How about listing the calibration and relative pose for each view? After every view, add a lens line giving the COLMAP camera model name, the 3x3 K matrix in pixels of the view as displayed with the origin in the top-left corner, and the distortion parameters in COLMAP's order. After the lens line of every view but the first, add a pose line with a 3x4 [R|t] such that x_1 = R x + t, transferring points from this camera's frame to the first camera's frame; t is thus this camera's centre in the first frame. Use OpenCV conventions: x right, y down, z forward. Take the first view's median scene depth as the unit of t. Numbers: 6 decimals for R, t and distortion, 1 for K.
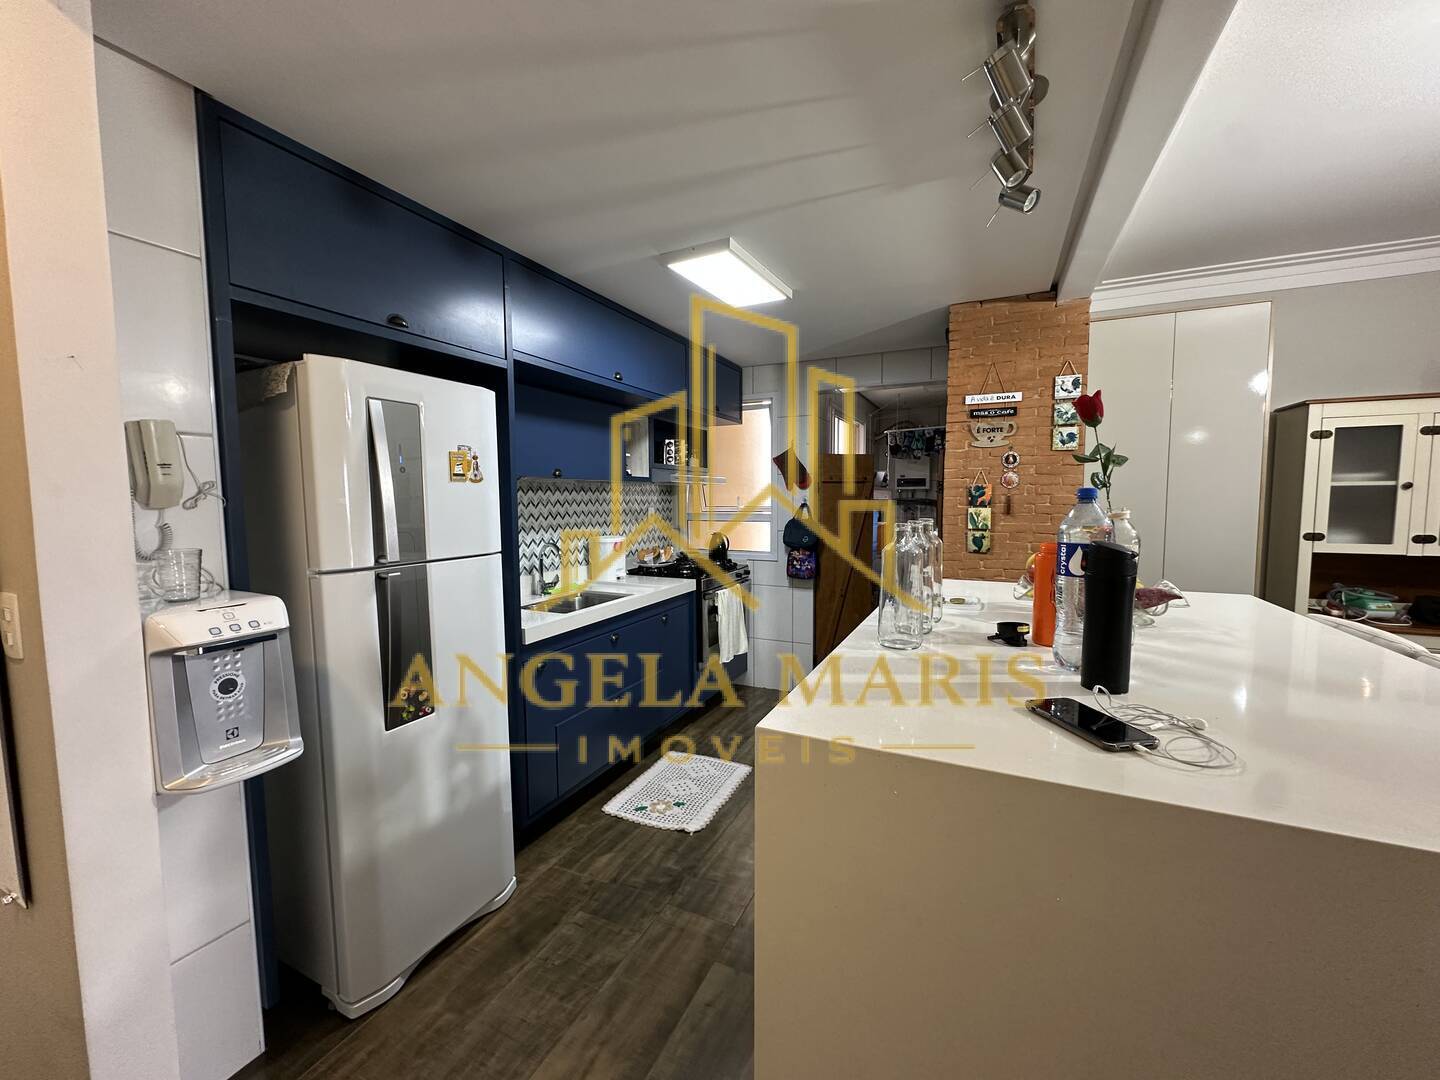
lens RADIAL K [[573.5, 0, 718.2], [0, 573.5, 540.0], [0, 0, 1]] dist [-0.005486, 0.000760]
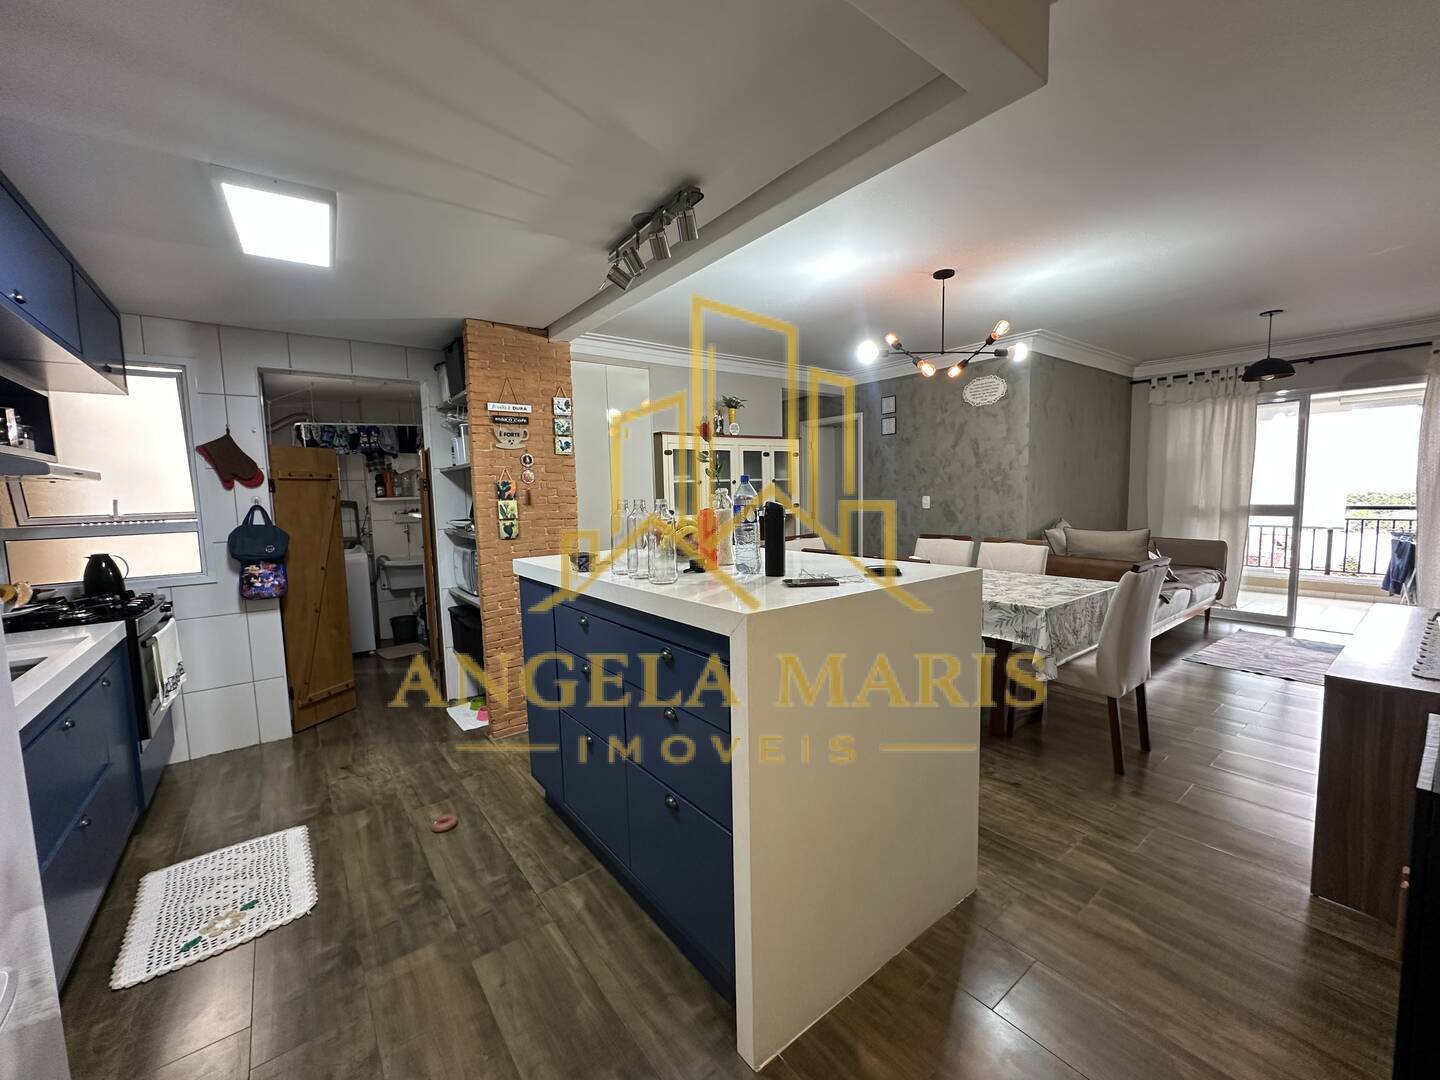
lens RADIAL K [[573.5, 0, 718.2], [0, 573.5, 540.0], [0, 0, 1]] dist [-0.005486, 0.000760]
pose [[0.454705, -0.083398, 0.886729, -0.421415], [0.091013, 0.994745, 0.046886, 0.009046], [-0.885980, 0.059384, 0.459906, 0.092390]]
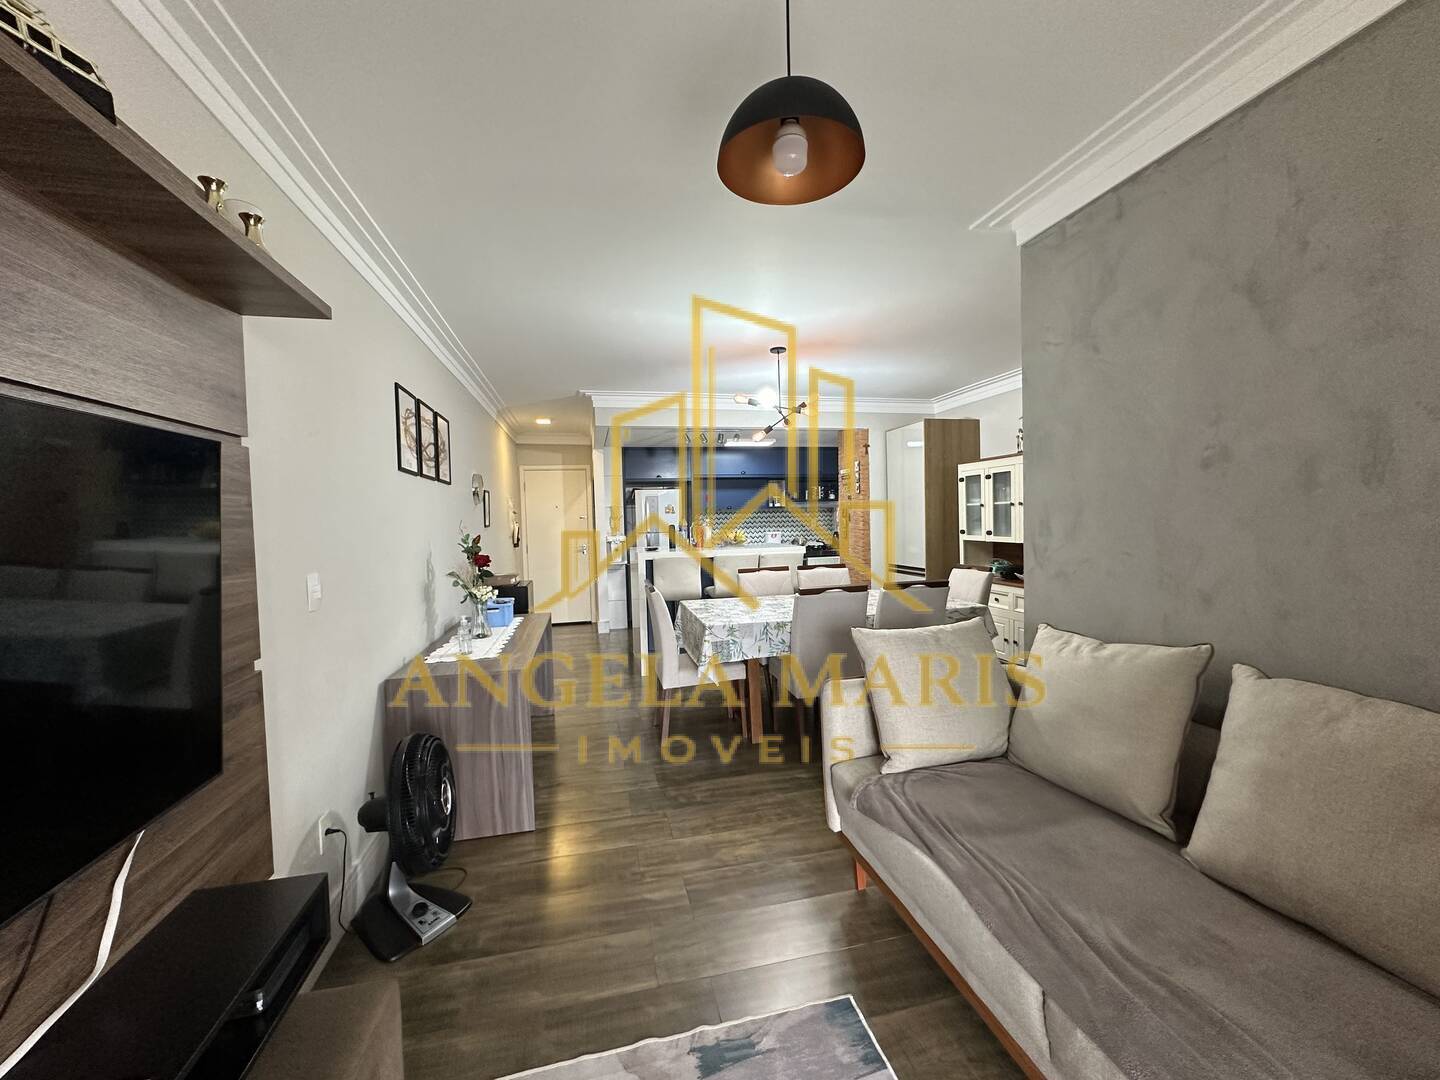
lens RADIAL K [[573.5, 0, 718.2], [0, 573.5, 540.0], [0, 0, 1]] dist [-0.005486, 0.000760]
pose [[0.618596, 0.020921, -0.785430, 2.098932], [-0.037717, 0.999284, -0.003088, 0.060827], [0.784803, 0.031534, 0.618942, -0.875705]]
